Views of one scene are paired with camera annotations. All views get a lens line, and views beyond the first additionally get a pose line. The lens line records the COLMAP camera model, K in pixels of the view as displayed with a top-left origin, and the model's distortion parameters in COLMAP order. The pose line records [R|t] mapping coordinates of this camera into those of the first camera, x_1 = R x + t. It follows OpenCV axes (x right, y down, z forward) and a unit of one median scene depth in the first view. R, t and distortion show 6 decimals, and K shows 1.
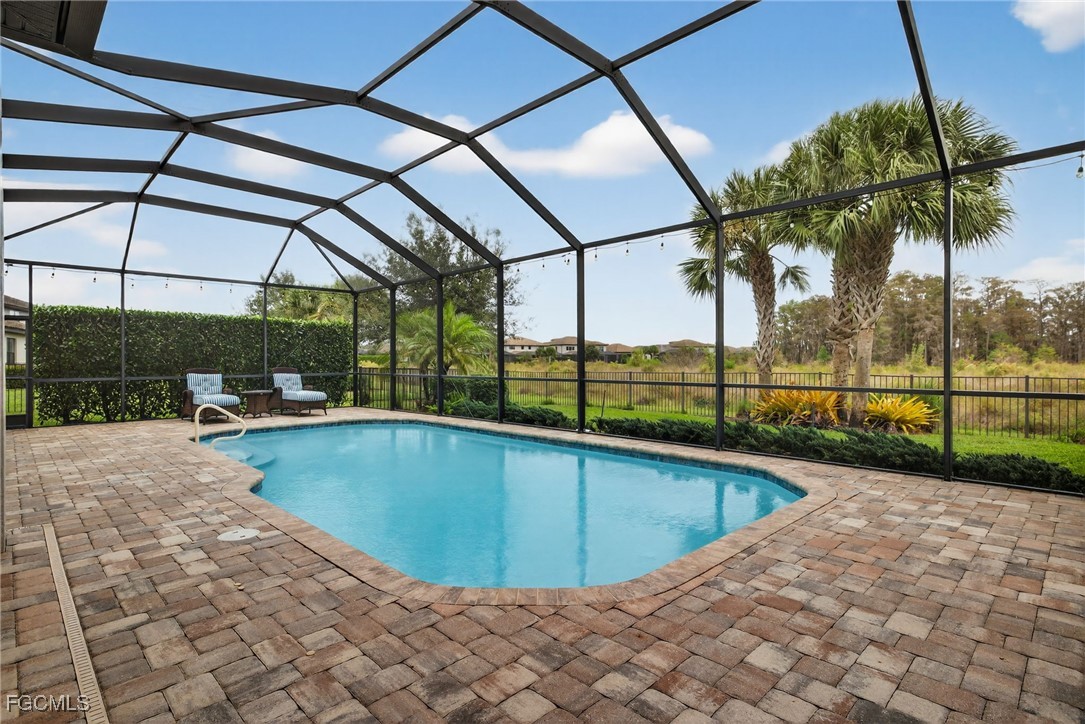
lens RADIAL K [[542.3, 0, 540.6], [0, 542.3, 362.6], [0, 0, 1]] dist [0.000791, 0.001212]
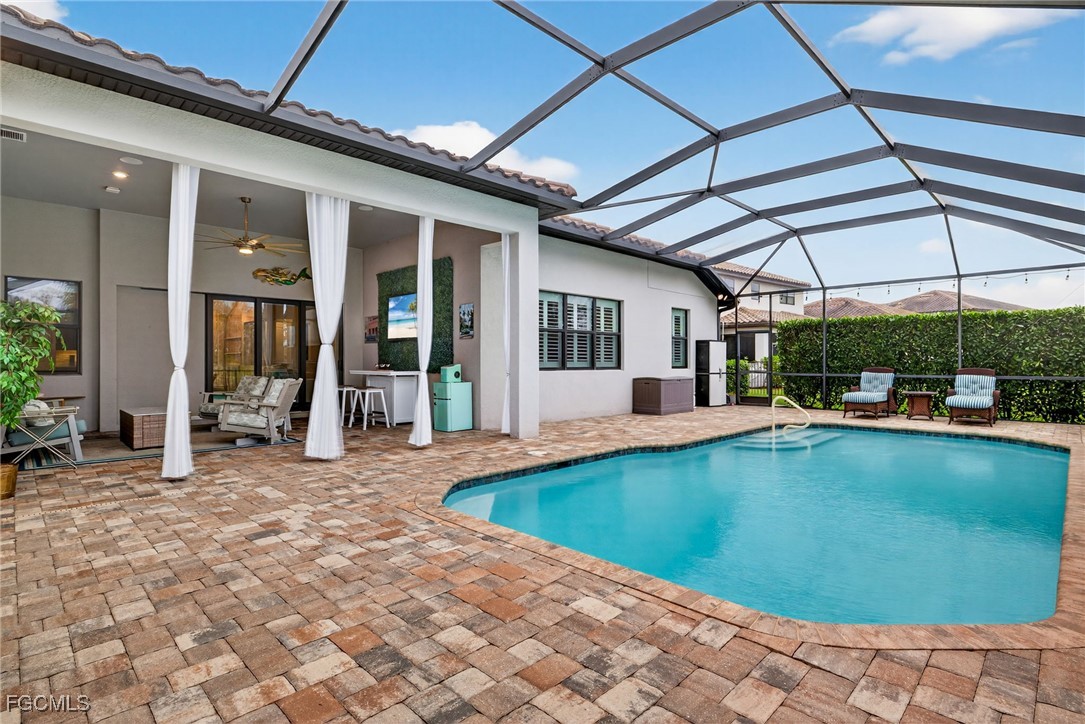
lens RADIAL K [[542.3, 0, 542.0], [0, 542.3, 360.2], [0, 0, 1]] dist [0.000791, 0.001212]
pose [[-0.001343, 0.003092, -0.999994, 1.610137], [-0.004531, 0.999985, 0.003098, -0.013774], [0.999989, 0.004535, -0.001329, 1.213296]]
